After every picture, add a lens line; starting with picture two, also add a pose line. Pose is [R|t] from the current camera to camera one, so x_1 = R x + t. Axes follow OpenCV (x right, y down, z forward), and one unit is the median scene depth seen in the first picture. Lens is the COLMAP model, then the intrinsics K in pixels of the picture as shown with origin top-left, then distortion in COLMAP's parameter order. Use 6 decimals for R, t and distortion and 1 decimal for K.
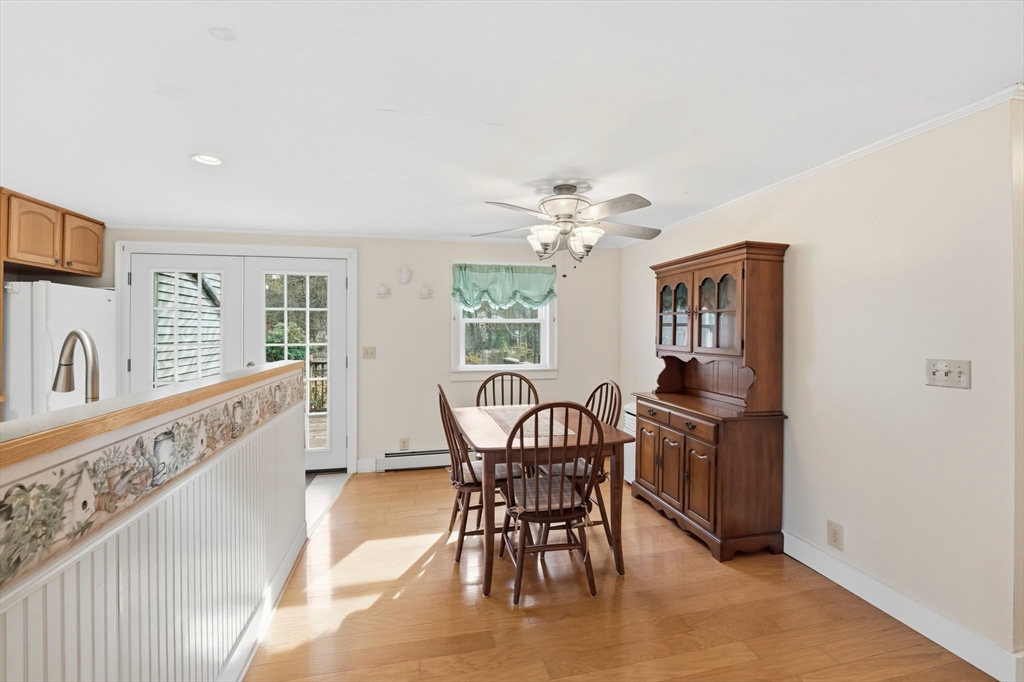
lens RADIAL K [[430.4, 0, 509.2], [0, 430.4, 327.7], [0, 0, 1]] dist [-0.011607, 0.000085]
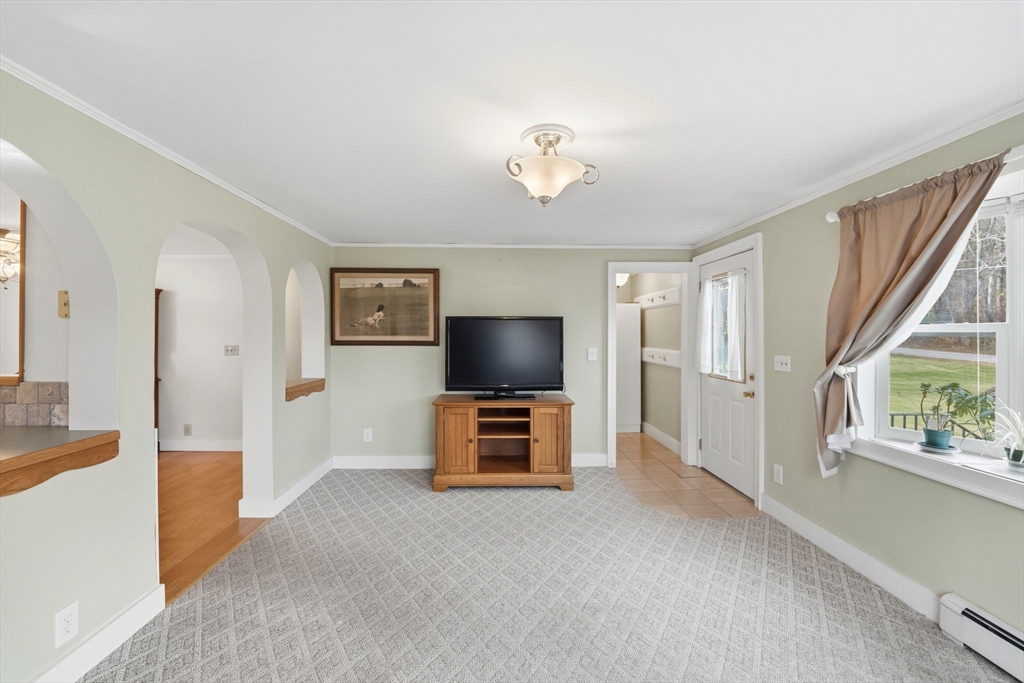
lens RADIAL K [[428.2, 0, 515.5], [0, 428.2, 334.6], [0, 0, 1]] dist [-0.011883, 0.000077]
pose [[0.182800, -0.002082, 0.983148, -0.627718], [-0.007376, 0.999967, 0.003489, -0.007188], [-0.983122, -0.007890, 0.182779, -0.612232]]
